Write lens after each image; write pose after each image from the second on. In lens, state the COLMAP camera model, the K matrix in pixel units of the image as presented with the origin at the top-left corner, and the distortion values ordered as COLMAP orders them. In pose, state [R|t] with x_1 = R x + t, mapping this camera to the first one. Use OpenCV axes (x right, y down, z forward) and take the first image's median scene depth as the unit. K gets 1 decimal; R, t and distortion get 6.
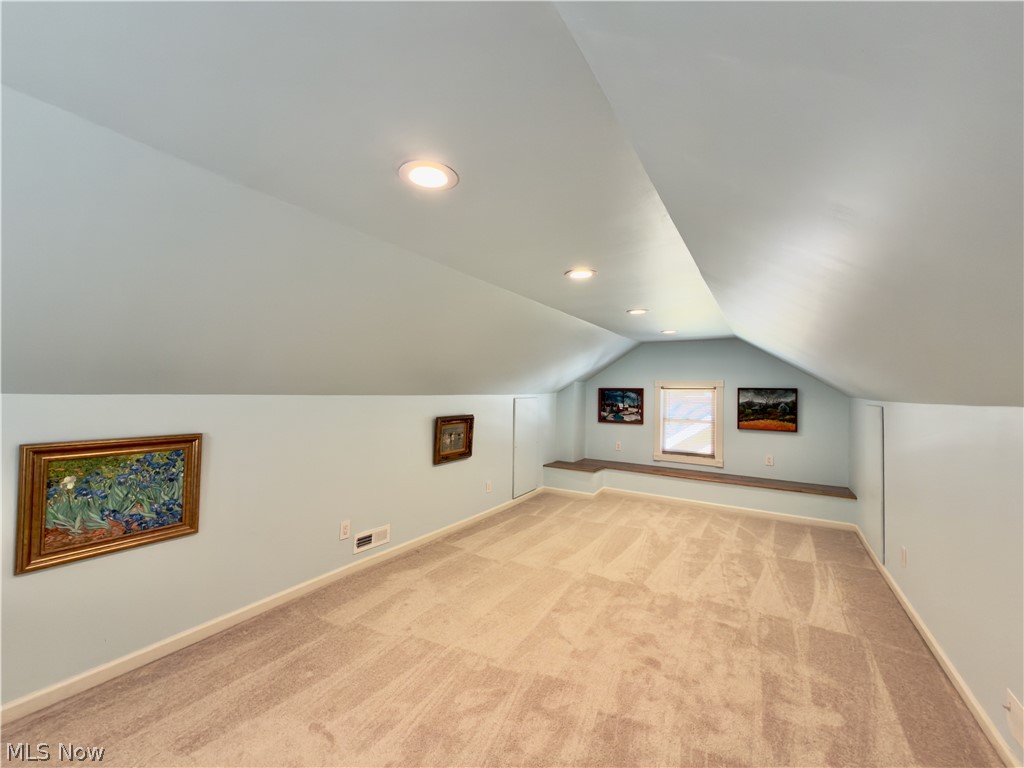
lens RADIAL K [[413.5, 0, 512.0], [0, 413.5, 384.0], [0, 0, 1]] dist [0.000346, 0.000179]
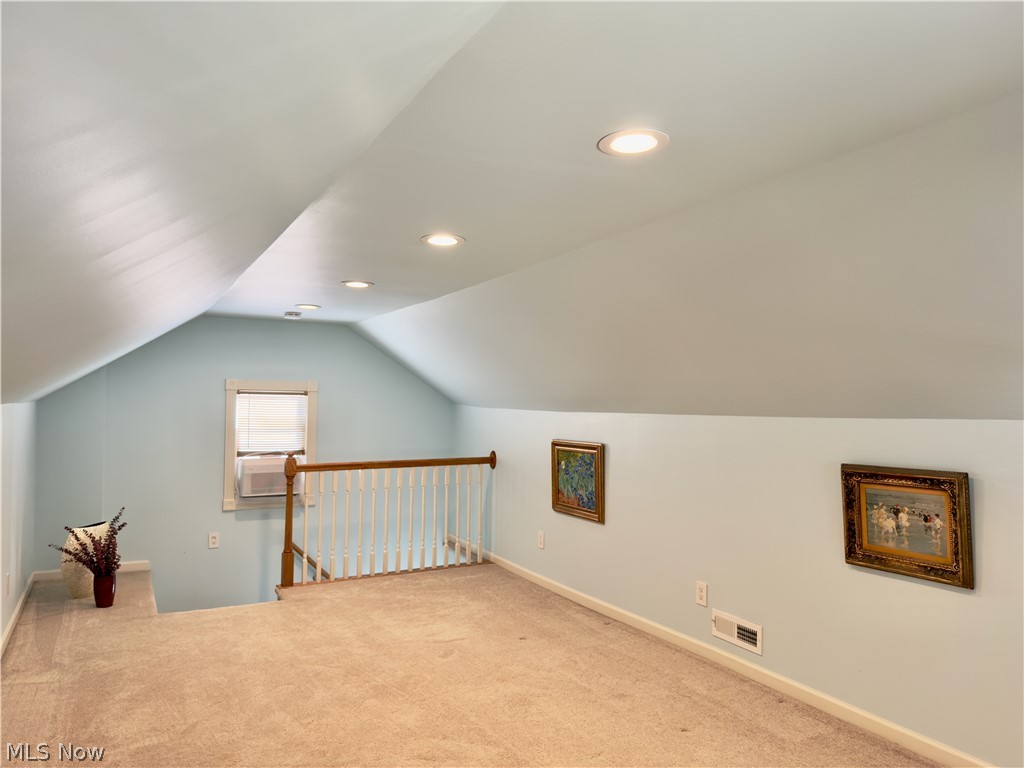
lens RADIAL K [[724.4, 0, 512.0], [0, 724.4, 384.0], [0, 0, 1]] dist [0.078938, -0.098704]
pose [[-0.498192, -0.040961, -0.866099, 1.203136], [0.004737, 0.998740, -0.049959, 0.046378], [0.867054, -0.028992, -0.497370, 1.753682]]
